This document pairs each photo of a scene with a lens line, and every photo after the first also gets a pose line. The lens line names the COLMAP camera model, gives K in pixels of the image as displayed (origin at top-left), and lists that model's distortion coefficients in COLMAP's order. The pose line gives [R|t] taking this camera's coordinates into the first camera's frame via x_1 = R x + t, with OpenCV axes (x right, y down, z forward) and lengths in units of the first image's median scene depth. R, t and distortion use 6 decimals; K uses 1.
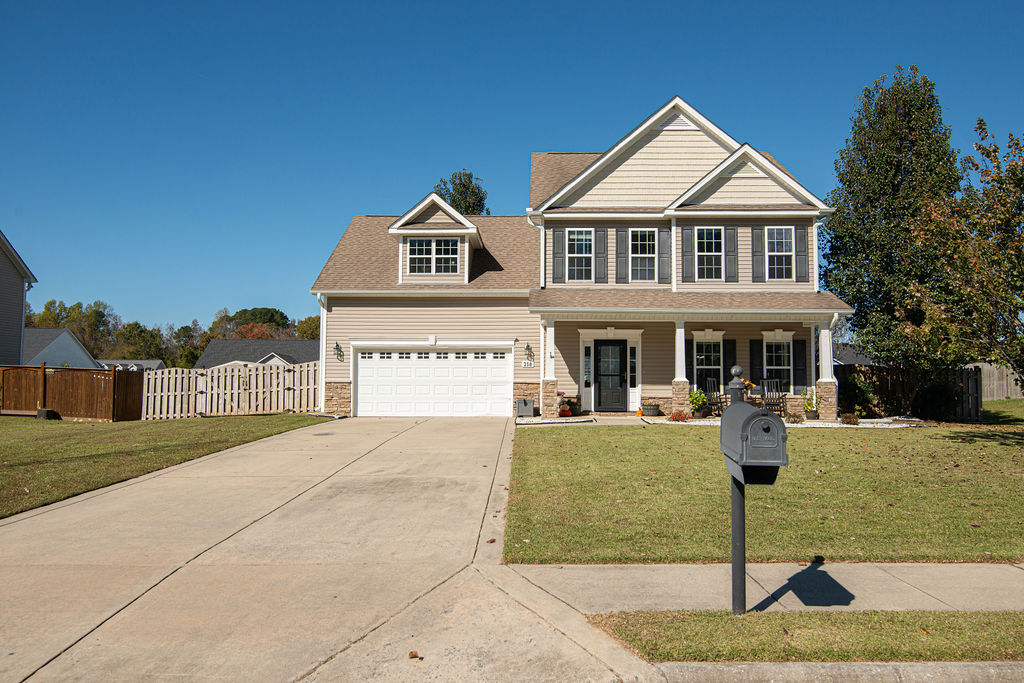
lens RADIAL K [[717.5, 0, 516.6], [0, 717.5, 345.7], [0, 0, 1]] dist [-0.000716, 0.000633]
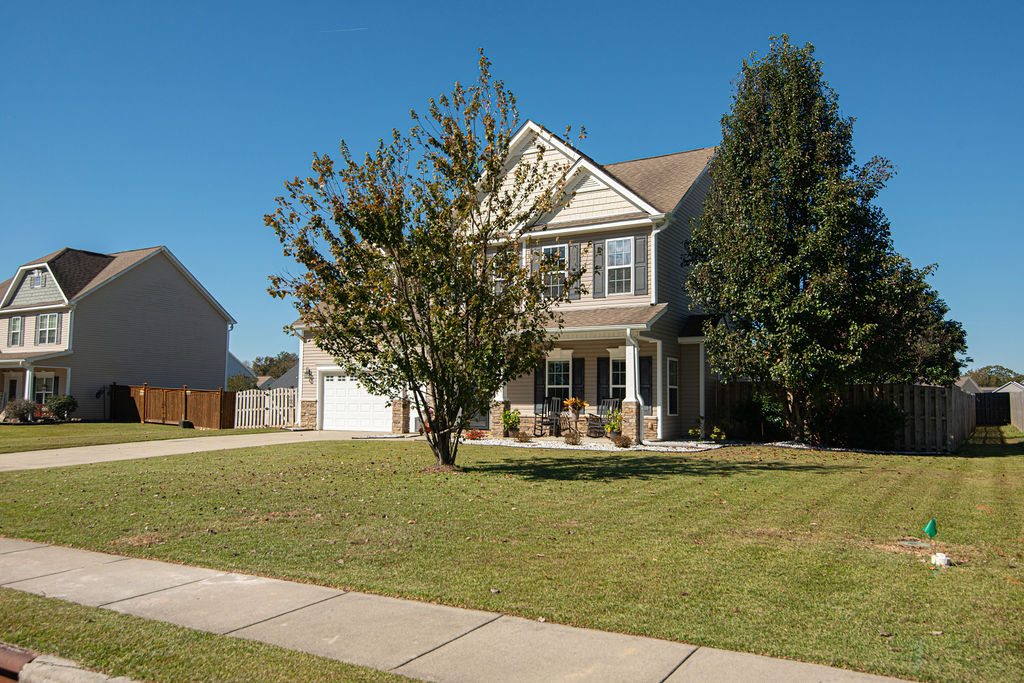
lens RADIAL K [[779.1, 0, 514.7], [0, 779.1, 340.4], [0, 0, 1]] dist [0.000422, 0.004482]
pose [[0.873916, -0.037531, -0.484626, 0.730618], [0.026978, 0.999223, -0.028735, -0.004265], [0.485328, 0.012038, 0.874249, 0.026879]]
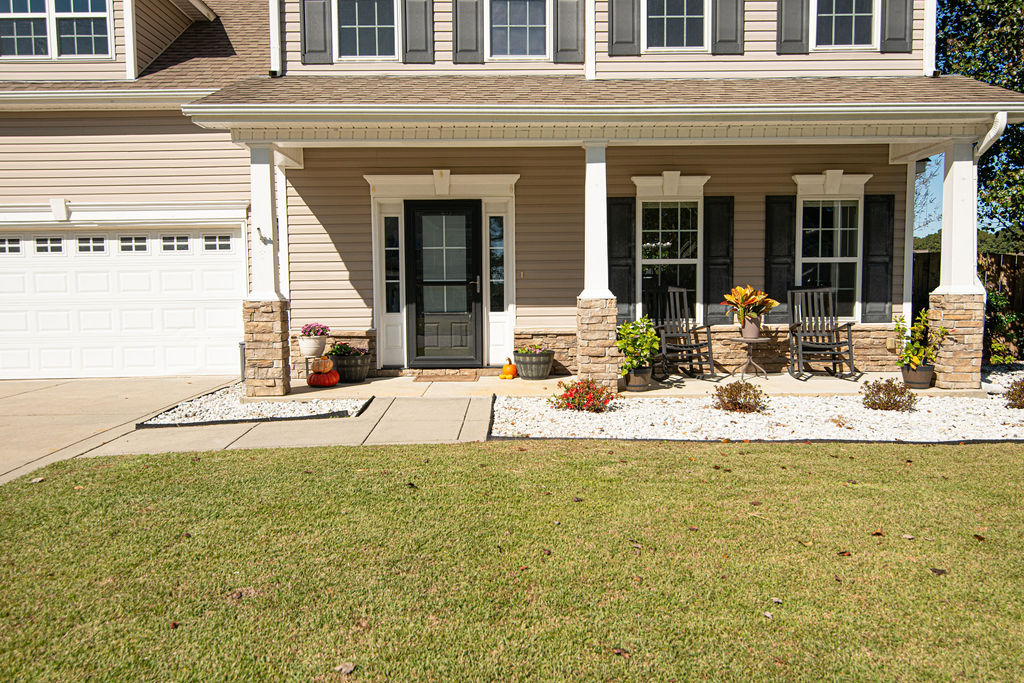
lens RADIAL K [[779.1, 0, 509.4], [0, 779.1, 346.5], [0, 0, 1]] dist [0.000422, 0.004482]
pose [[0.999123, -0.019234, 0.037206, 0.150932], [0.014020, 0.990661, 0.135623, 0.015410], [-0.039467, -0.134983, 0.990062, 0.526569]]
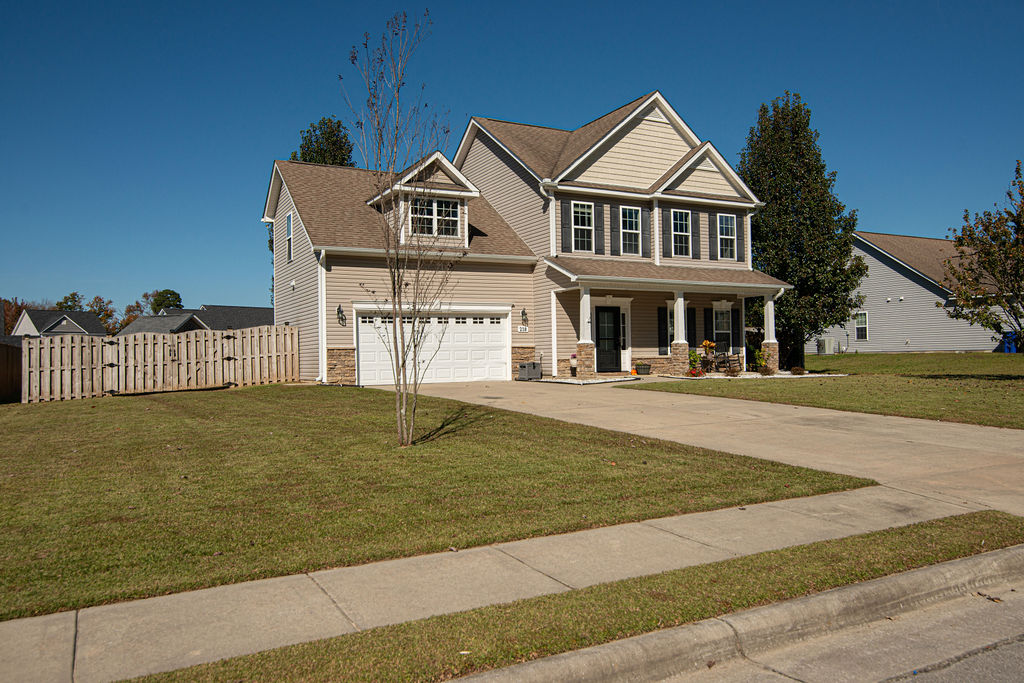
lens RADIAL K [[779.1, 0, 511.7], [0, 779.1, 343.6], [0, 0, 1]] dist [0.000422, 0.004482]
pose [[0.869982, -0.009502, 0.492991, -0.582159], [-0.010779, 0.999209, 0.038281, 0.004160], [-0.492965, -0.038617, 0.869192, 0.034245]]
